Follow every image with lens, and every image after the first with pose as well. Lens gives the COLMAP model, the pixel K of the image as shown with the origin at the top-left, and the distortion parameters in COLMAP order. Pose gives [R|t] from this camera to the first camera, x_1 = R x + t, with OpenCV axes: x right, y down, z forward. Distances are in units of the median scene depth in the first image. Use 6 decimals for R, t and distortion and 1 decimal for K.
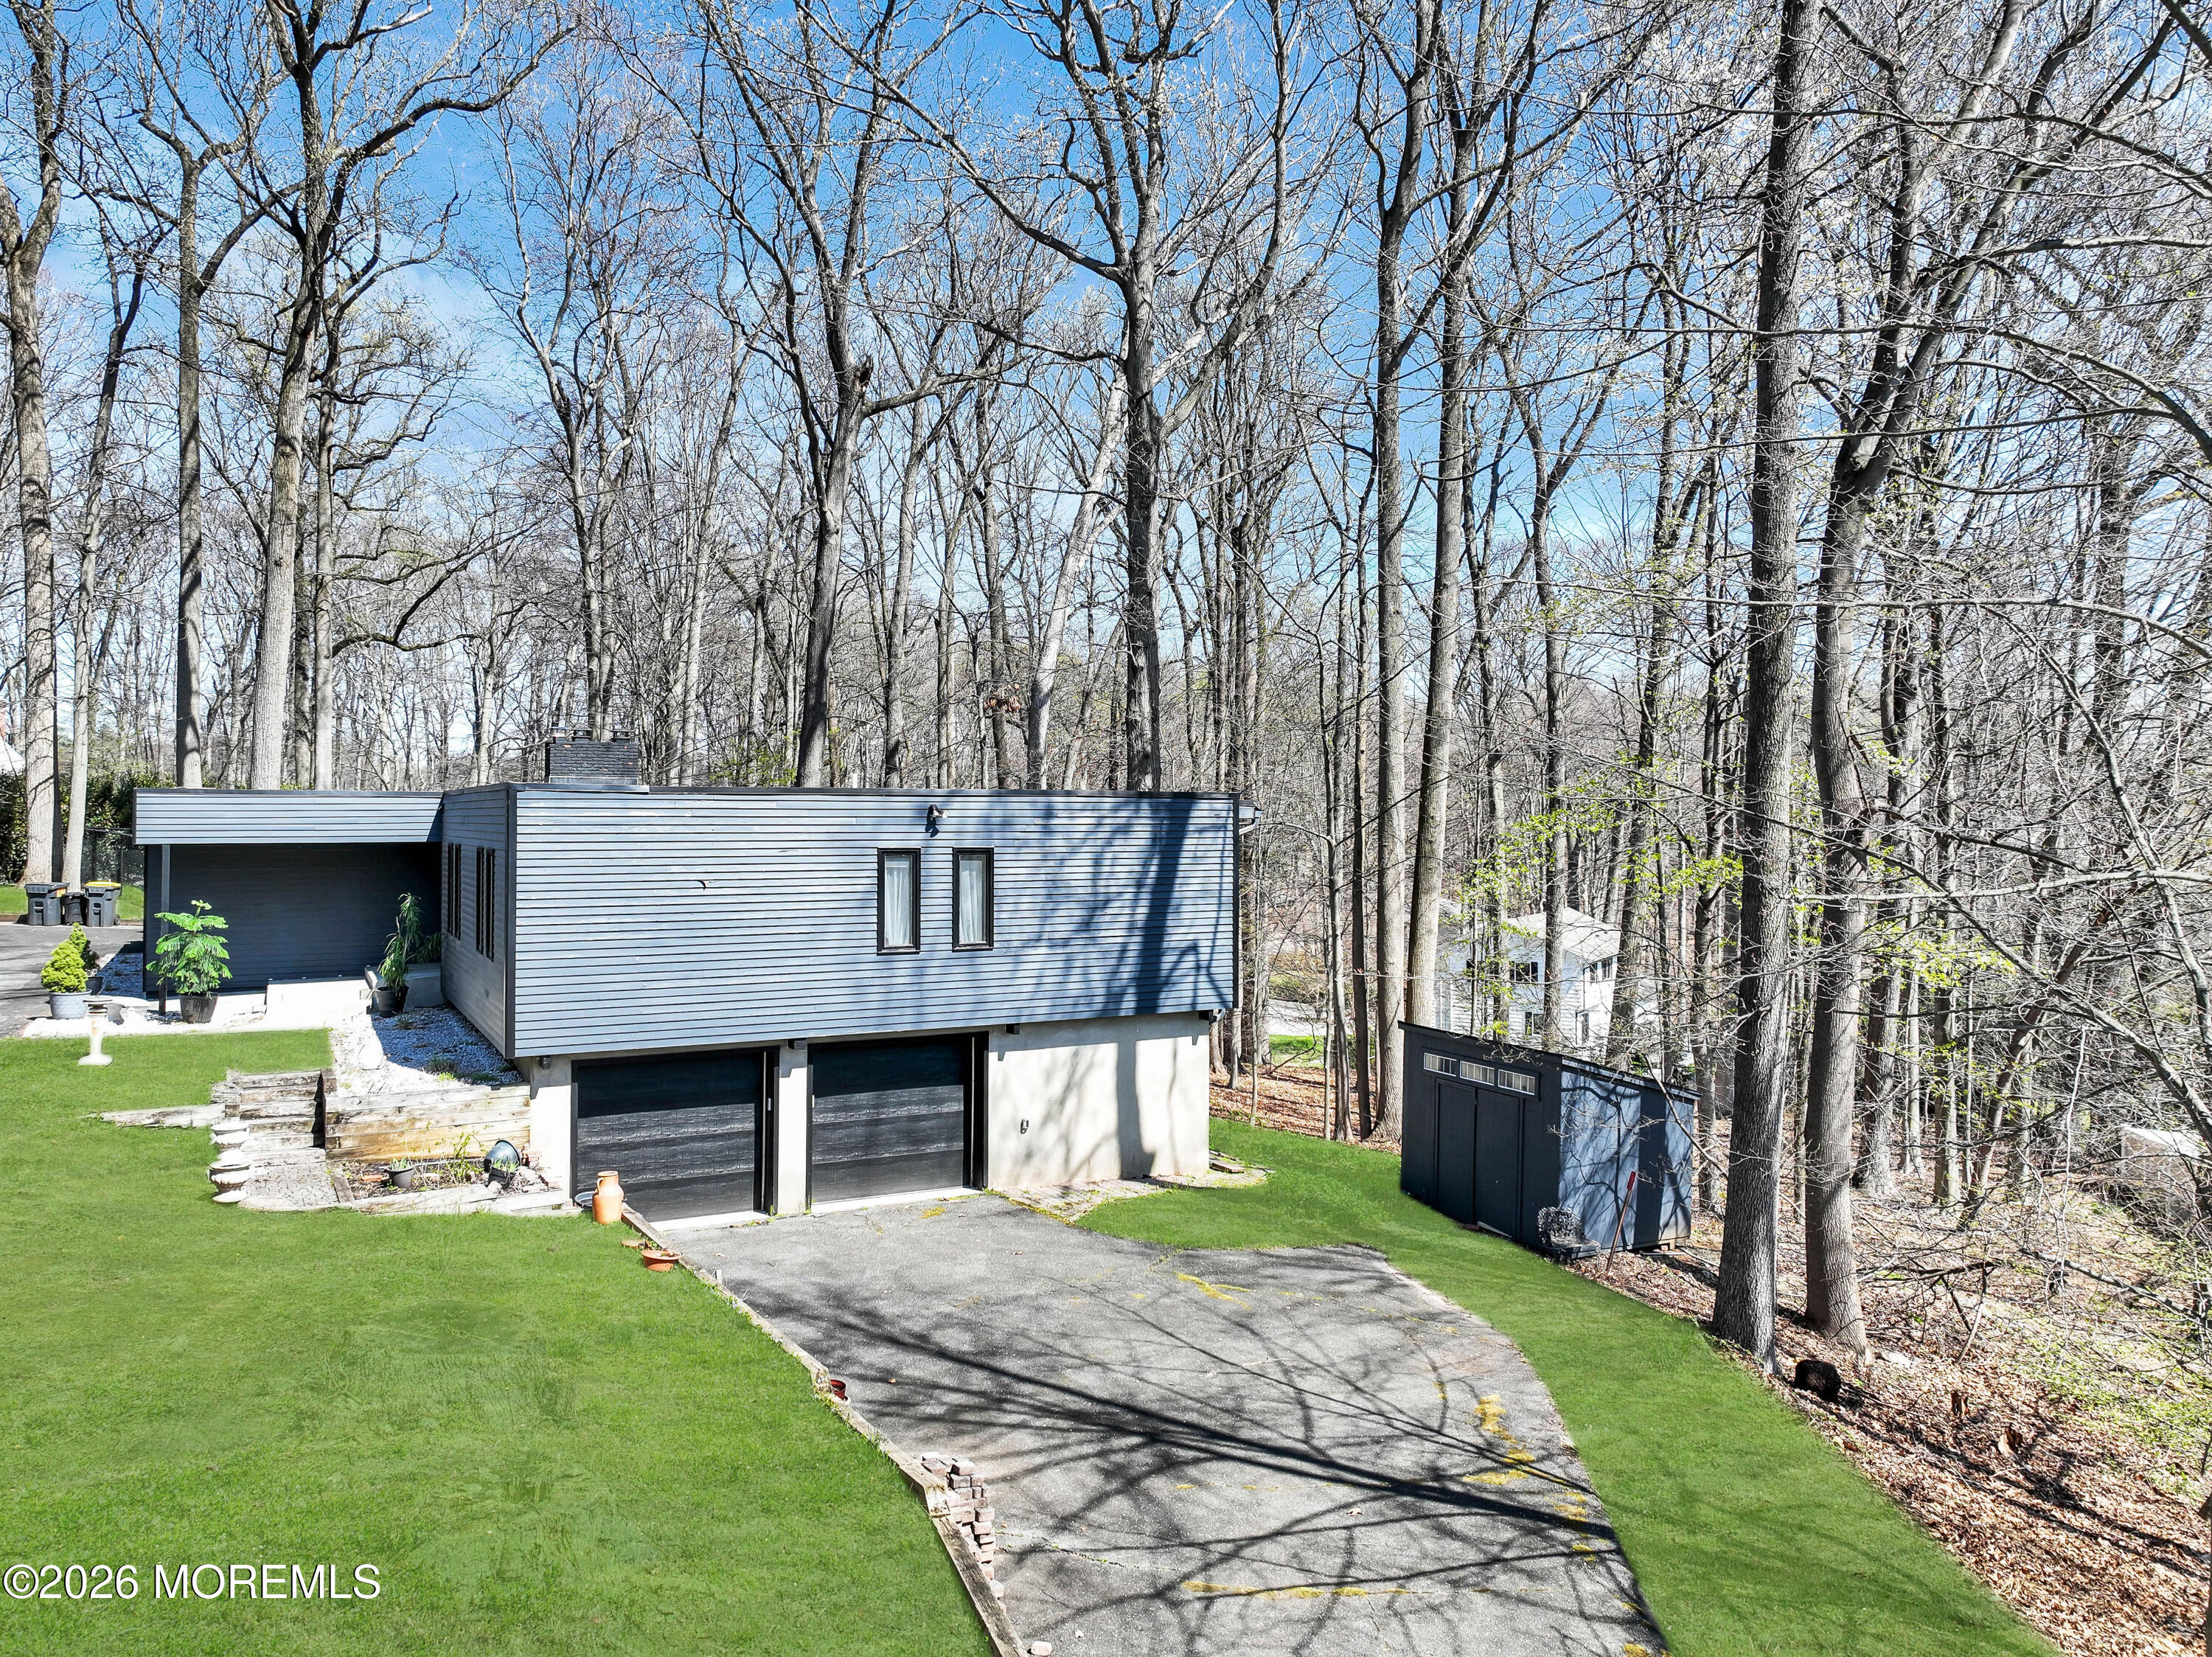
lens RADIAL K [[1517.6, 0, 1106.0], [0, 1517.6, 828.5], [0, 0, 1]] dist [0.001197, 0.000271]
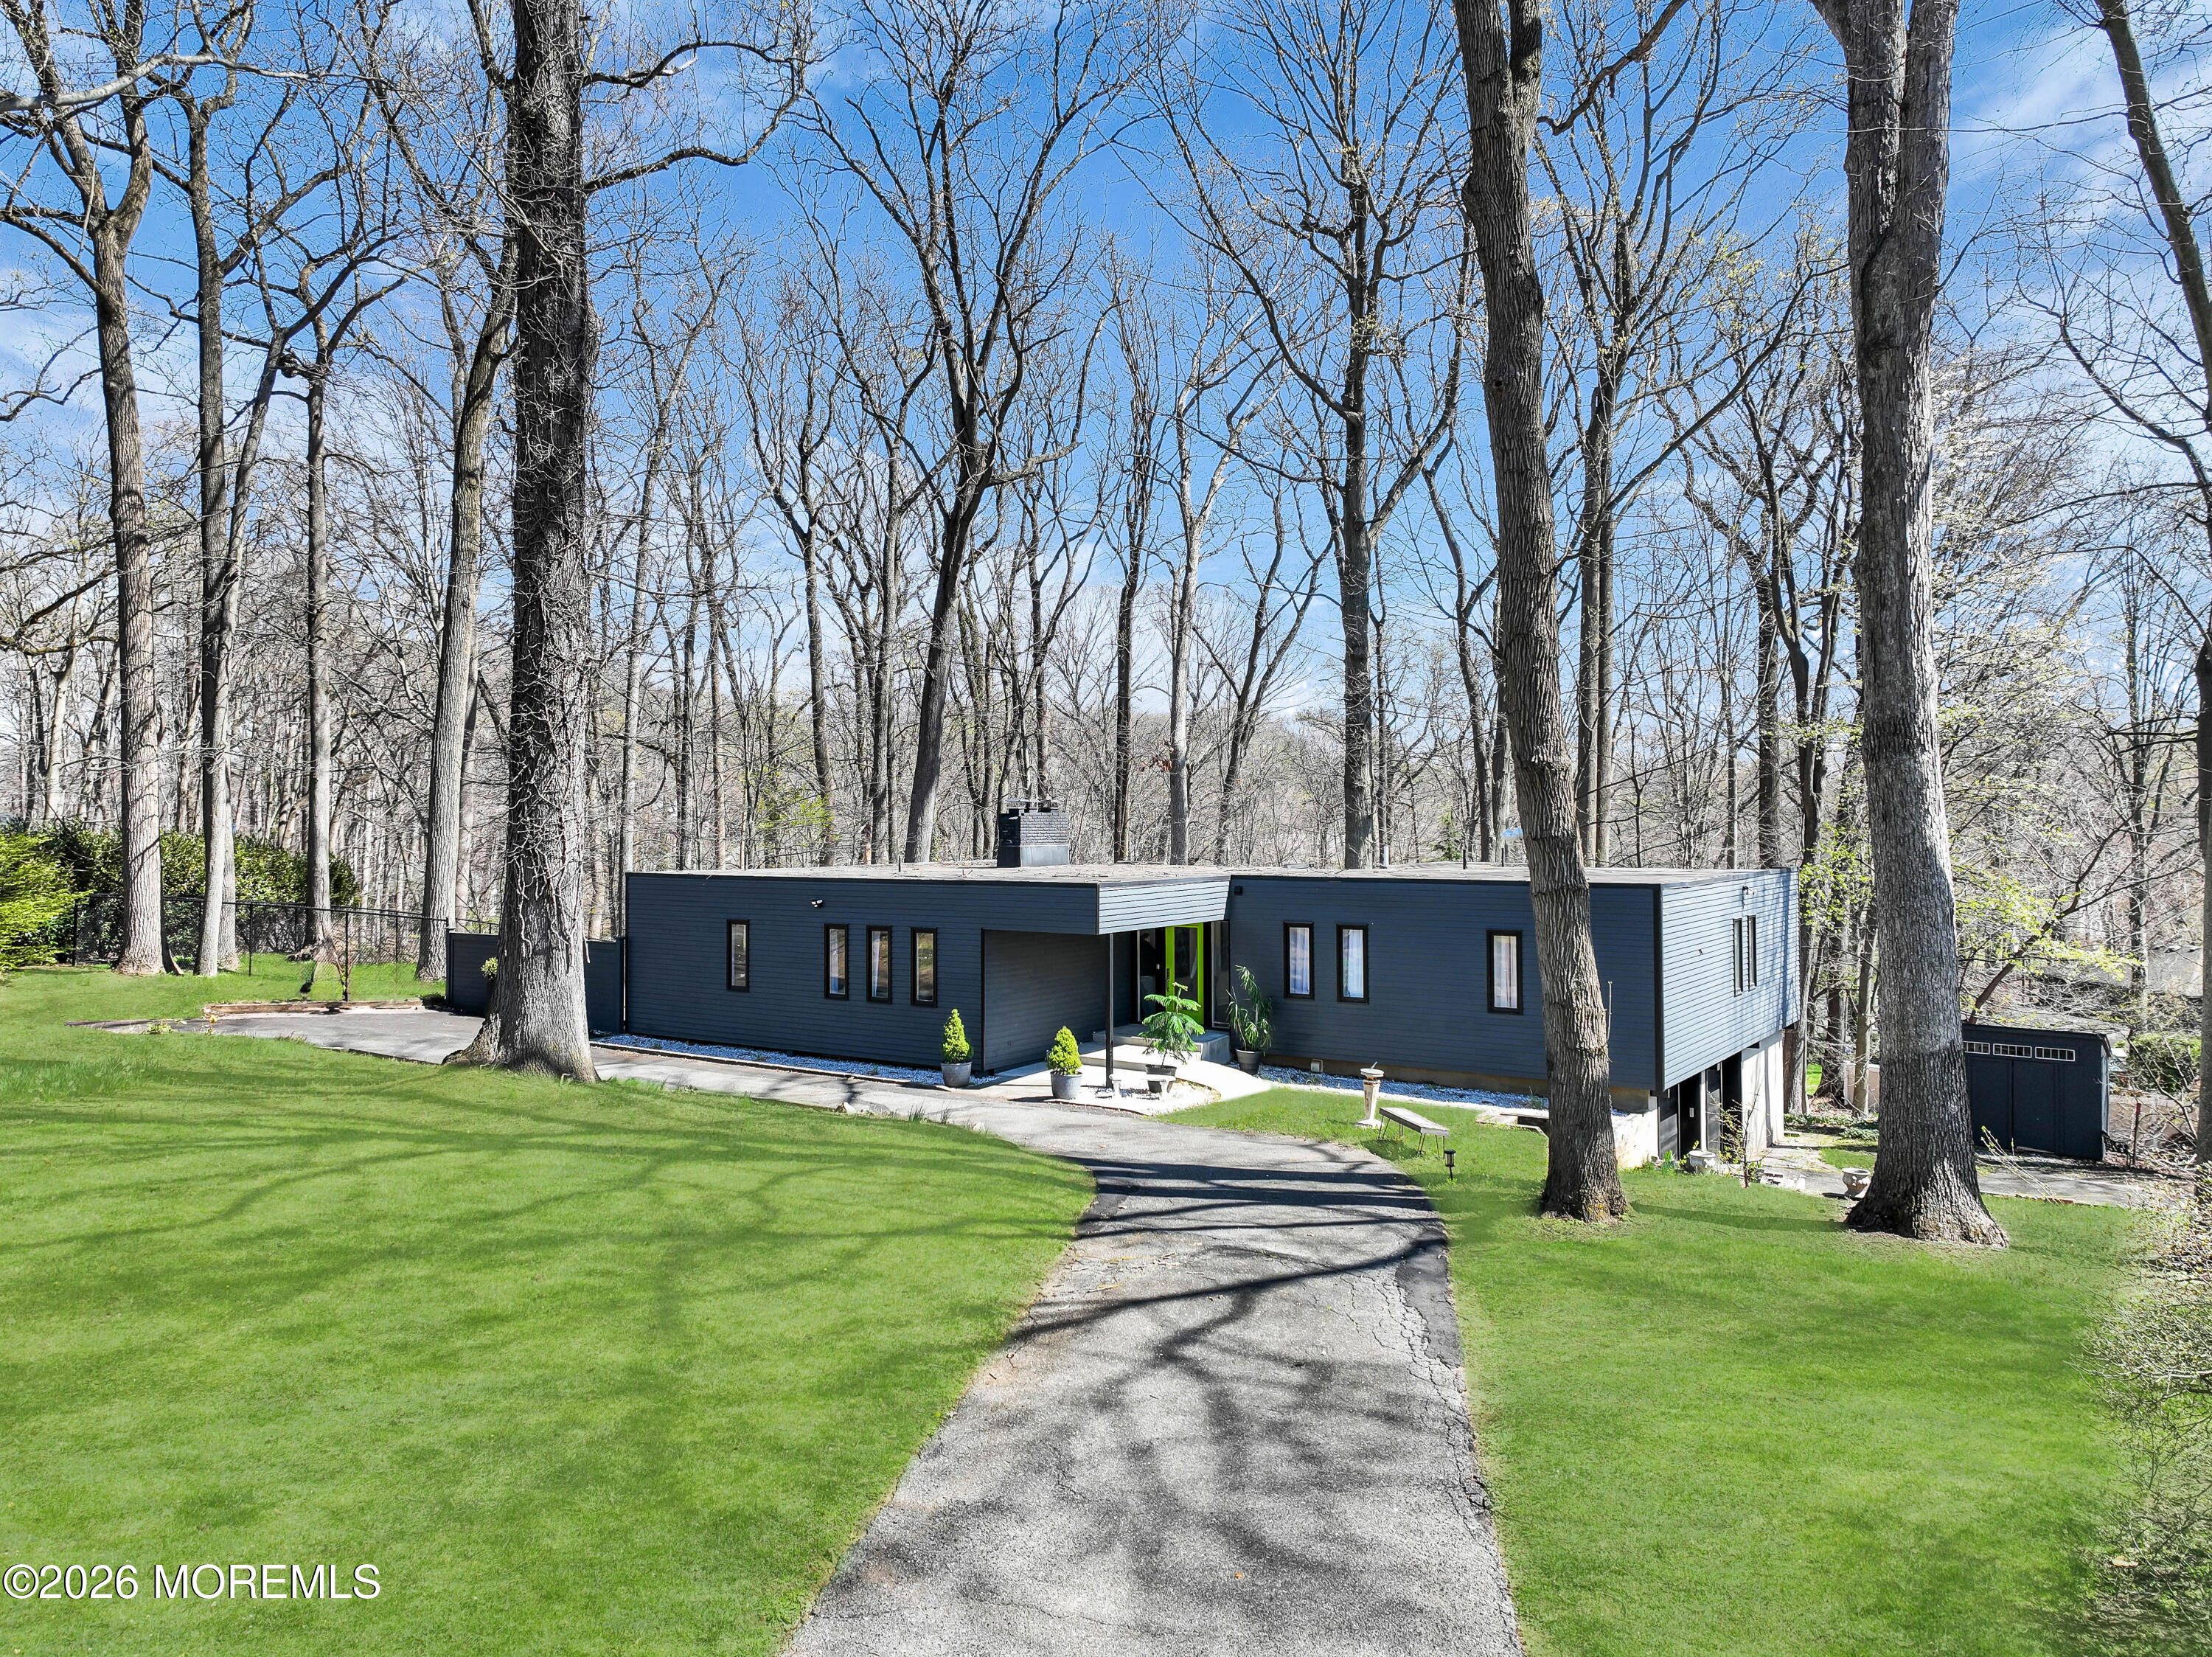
lens RADIAL K [[1517.6, 0, 1106.0], [0, 1517.6, 828.5], [0, 0, 1]] dist [0.001197, 0.000271]
pose [[0.900635, -0.008078, 0.434501, -0.631641], [0.010350, 0.999942, -0.002863, -0.035252], [-0.434452, 0.007075, 0.900667, 0.005868]]
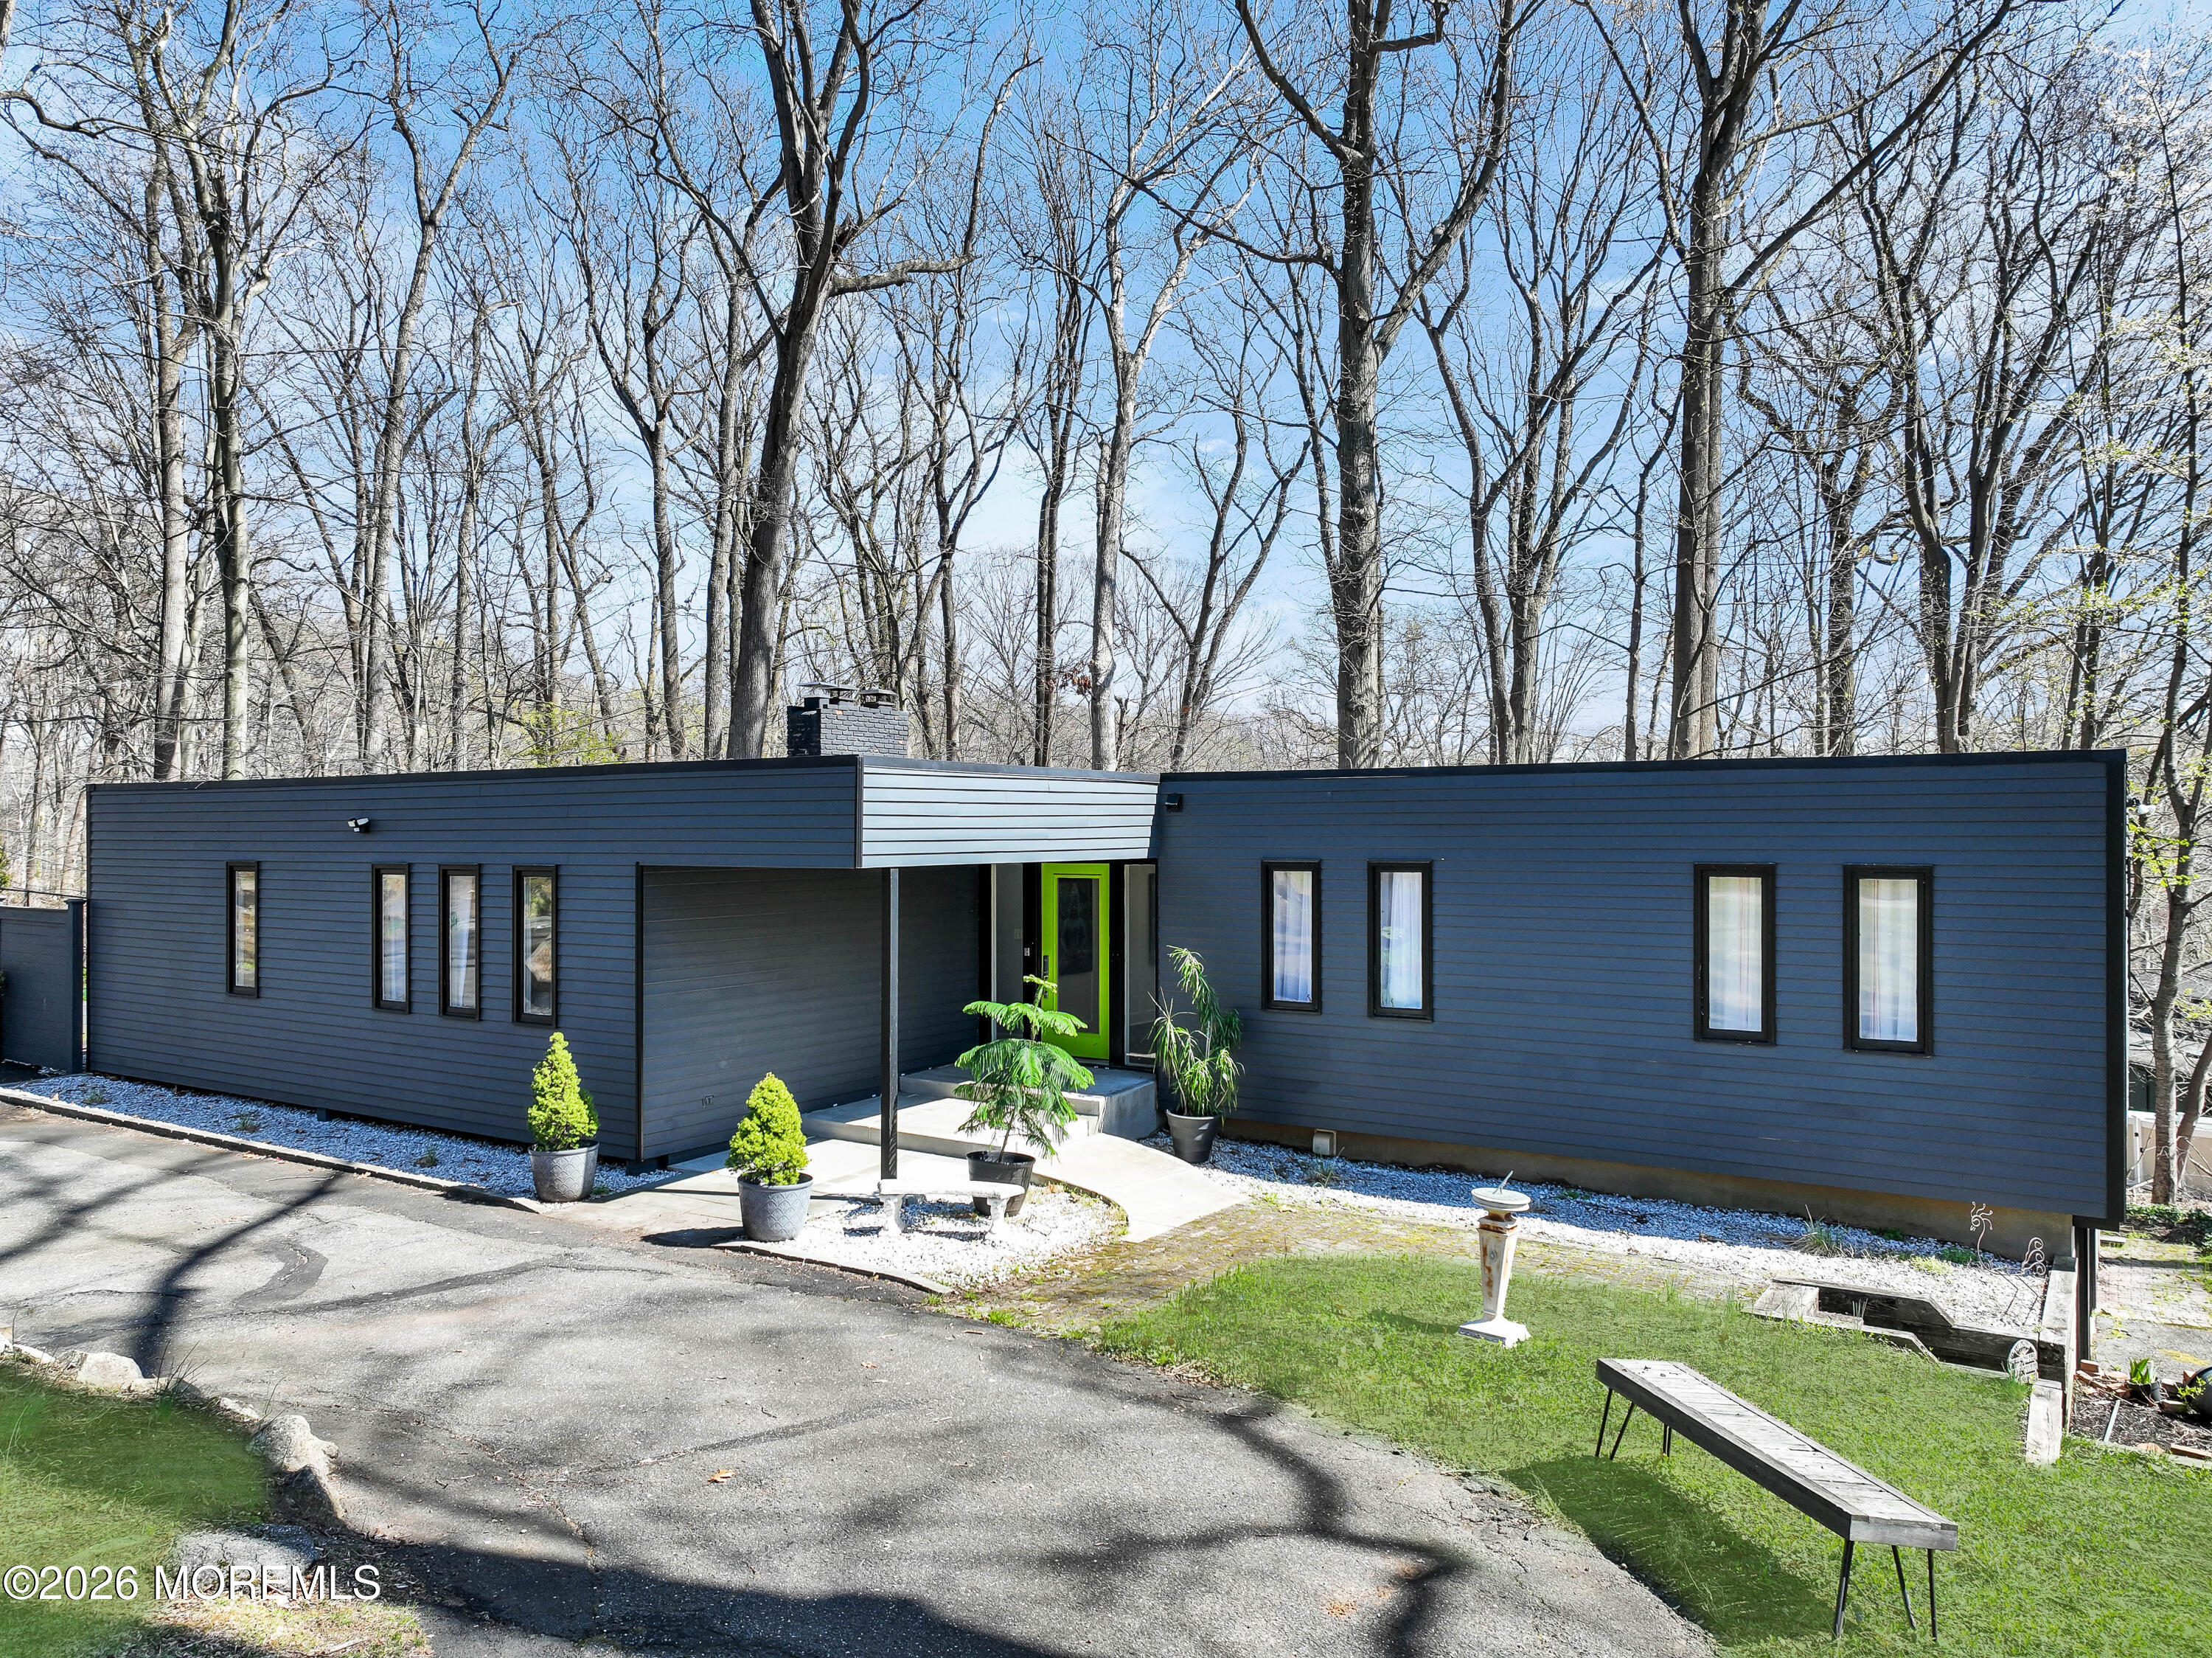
lens RADIAL K [[1552.6, 0, 1106.0], [0, 1552.6, 829.0], [0, 0, 1]] dist [0.001881, 0.000680]
pose [[0.886689, -0.001002, 0.462364, -0.461029], [0.005216, 0.999956, -0.007836, 0.000794], [-0.462336, 0.009360, 0.886655, 0.285036]]
